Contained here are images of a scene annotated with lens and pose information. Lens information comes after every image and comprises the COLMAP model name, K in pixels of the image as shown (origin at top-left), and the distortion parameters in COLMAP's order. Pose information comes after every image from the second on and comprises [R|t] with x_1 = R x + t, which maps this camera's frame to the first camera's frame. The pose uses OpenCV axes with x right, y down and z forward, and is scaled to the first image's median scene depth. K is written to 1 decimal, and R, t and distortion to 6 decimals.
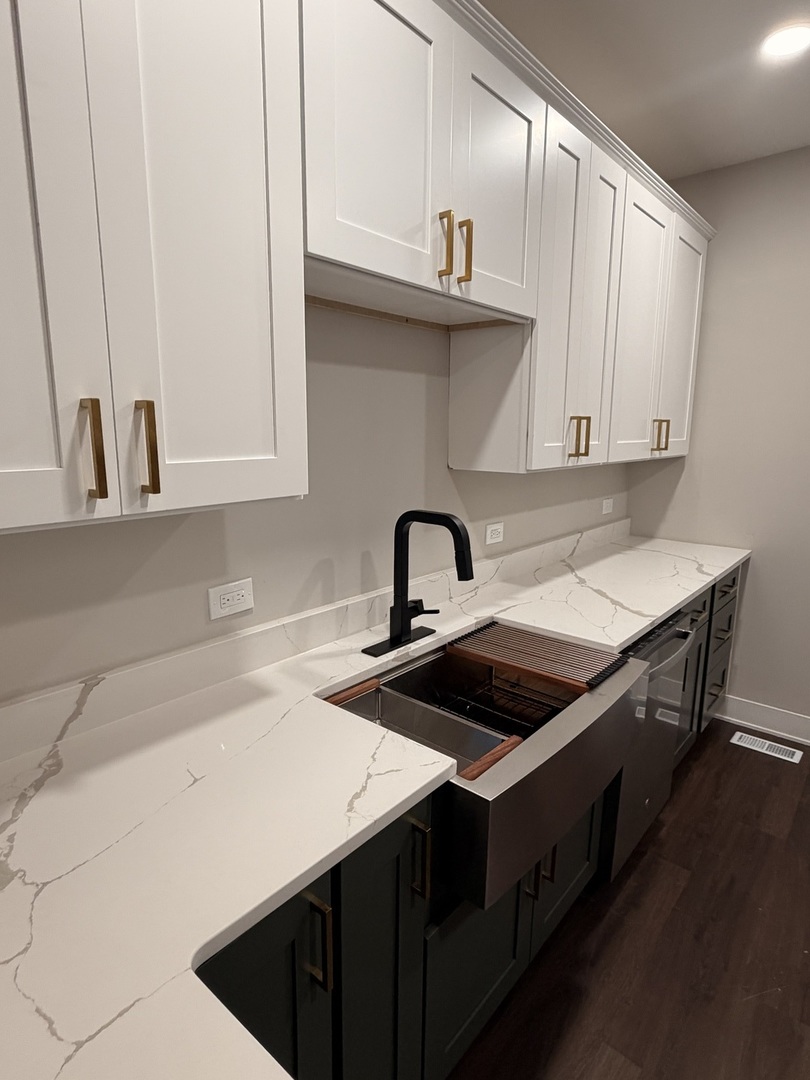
lens RADIAL K [[589.9, 0, 407.6], [0, 589.9, 539.5], [0, 0, 1]] dist [0.013554, 0.002202]
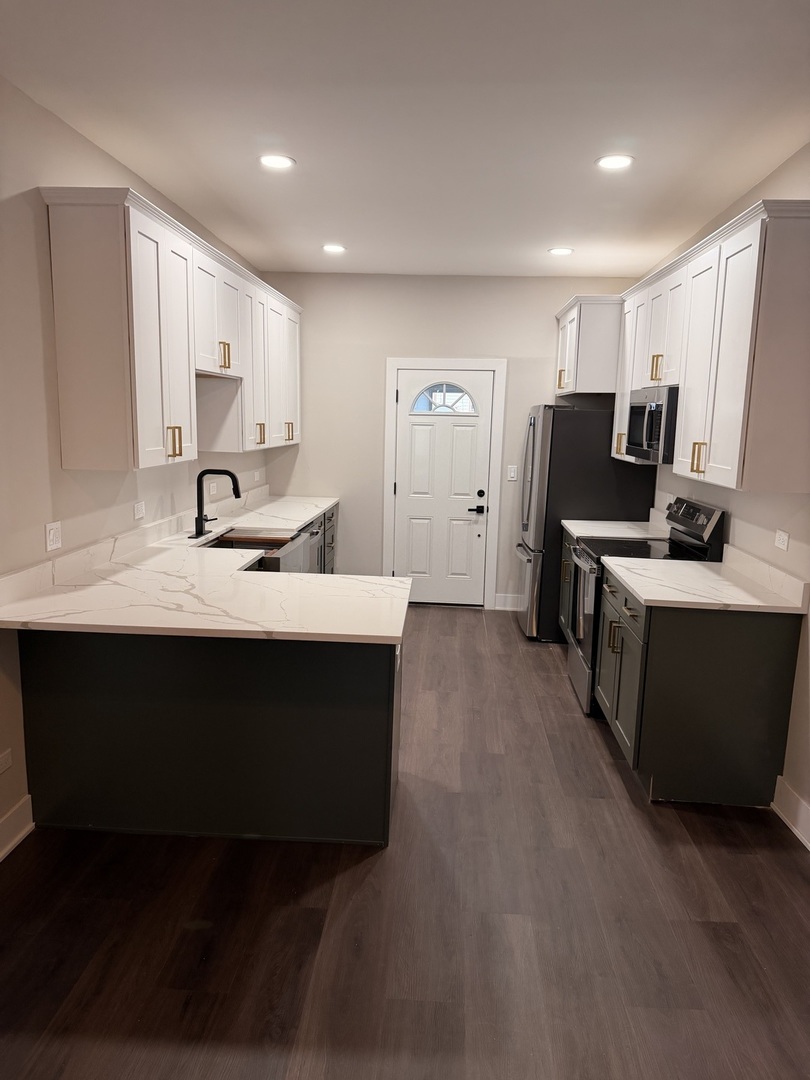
lens RADIAL K [[758.1, 0, 406.3], [0, 758.1, 537.6], [0, 0, 1]] dist [0.065249, -0.000621]
pose [[0.804246, -0.077976, 0.589158, -0.828200], [0.087236, 0.996106, 0.012752, 0.176225], [-0.587859, 0.041140, 0.807917, -1.292444]]
